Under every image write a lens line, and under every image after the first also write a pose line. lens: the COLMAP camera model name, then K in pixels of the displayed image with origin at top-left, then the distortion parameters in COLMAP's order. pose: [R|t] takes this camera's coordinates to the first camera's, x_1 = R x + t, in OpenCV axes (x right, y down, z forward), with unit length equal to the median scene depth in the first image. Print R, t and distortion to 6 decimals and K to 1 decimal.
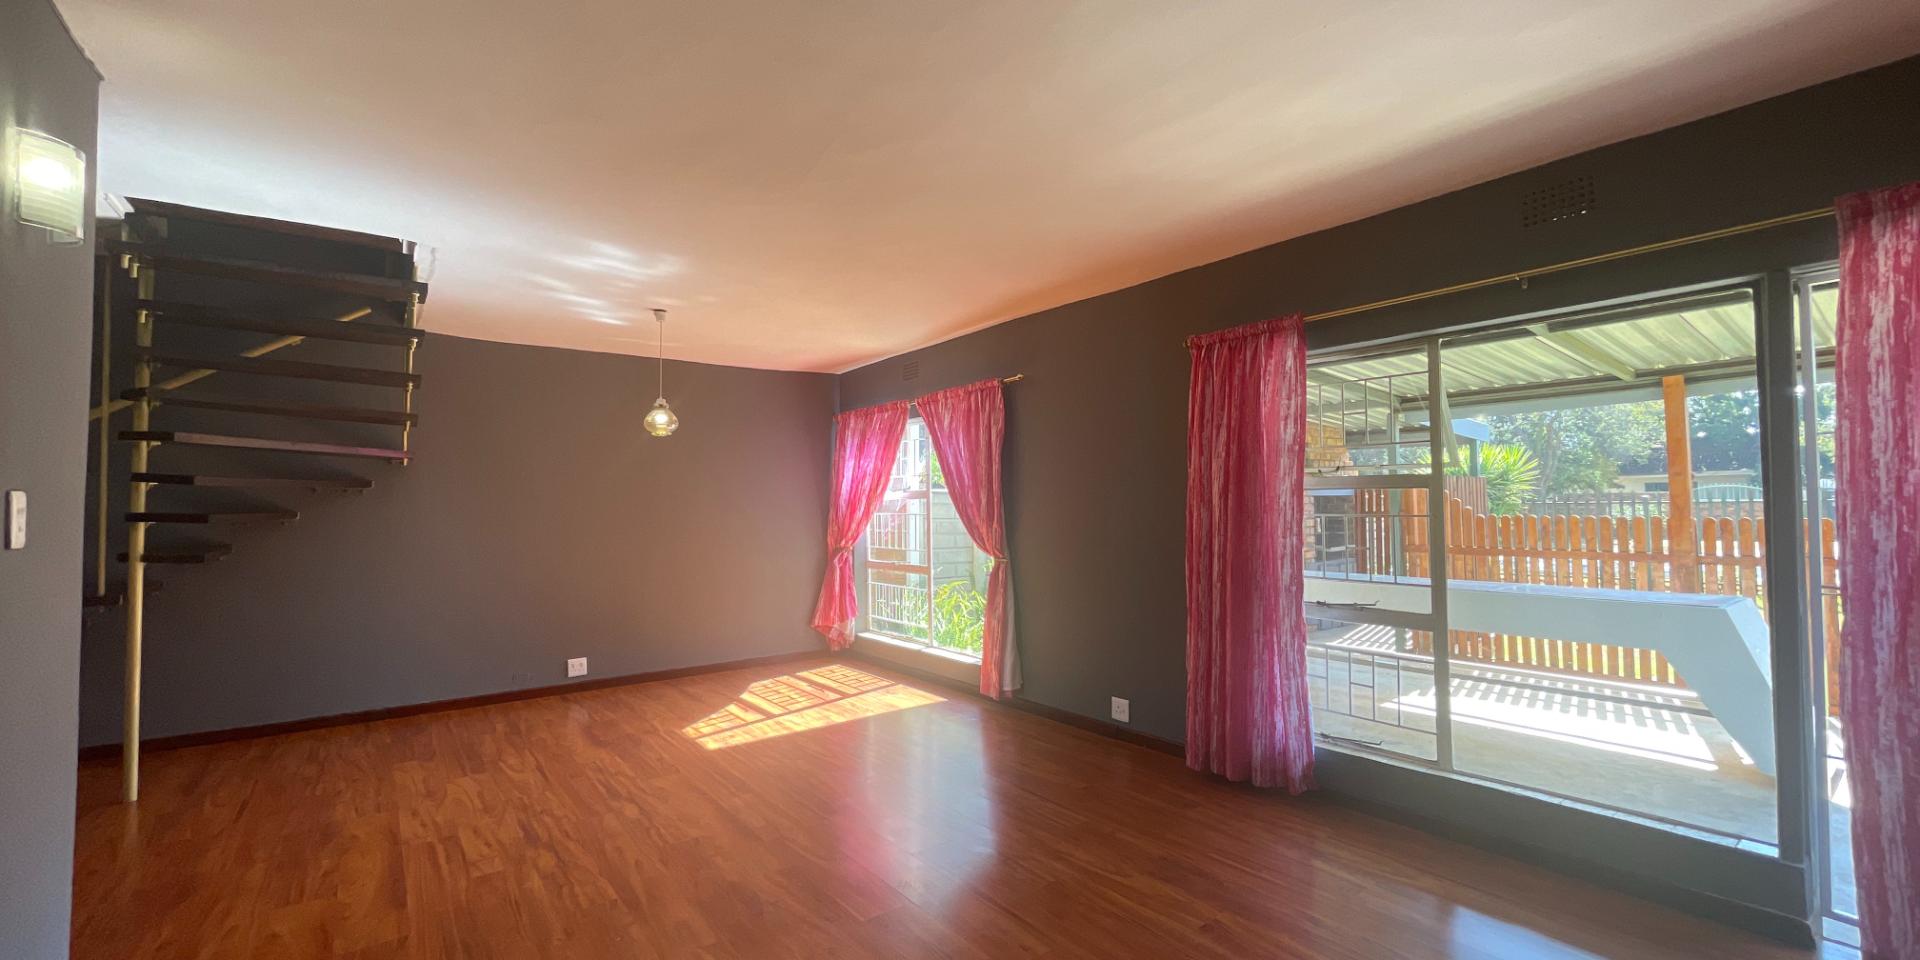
lens RADIAL K [[772.0, 0, 960.0], [0, 772.0, 480.0], [0, 0, 1]] dist [0.001827, 0.000194]
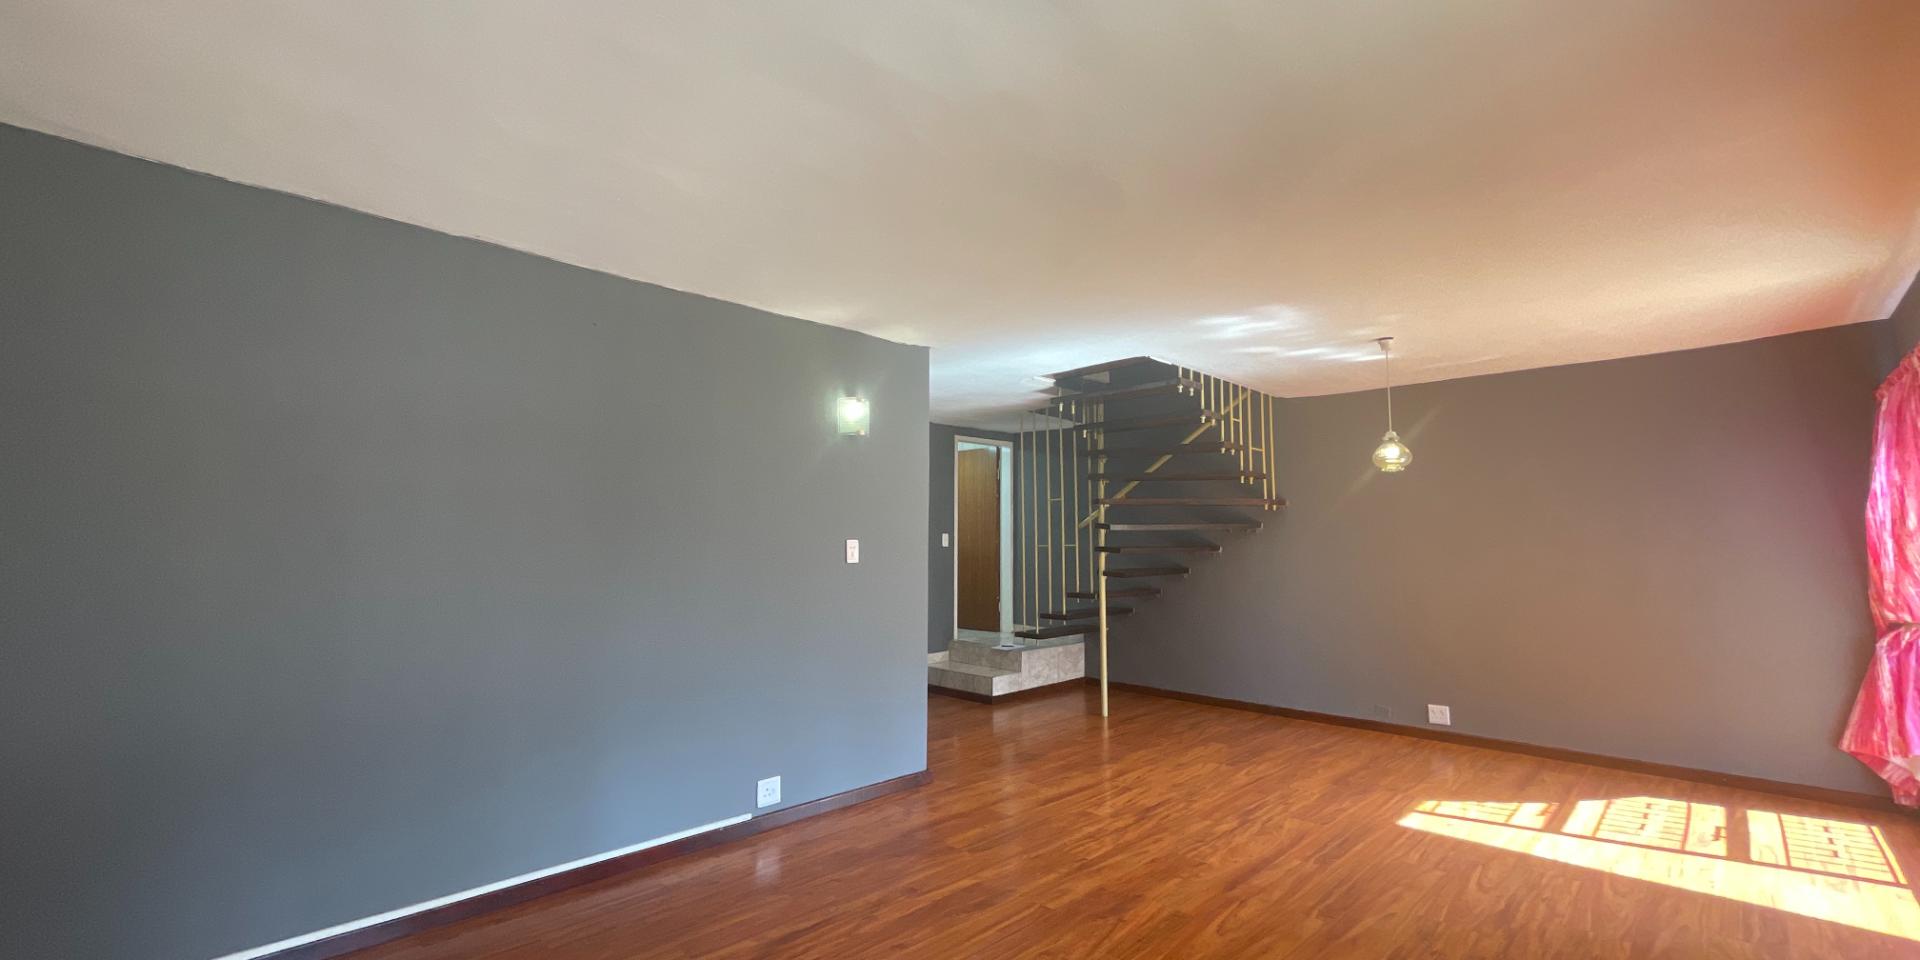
lens RADIAL K [[772.0, 0, 960.0], [0, 772.0, 480.0], [0, 0, 1]] dist [0.001827, 0.000194]
pose [[0.138938, -0.070072, -0.987819, 0.563440], [0.031218, 0.997308, -0.066354, -0.000993], [0.989809, -0.021619, 0.140751, 0.428337]]
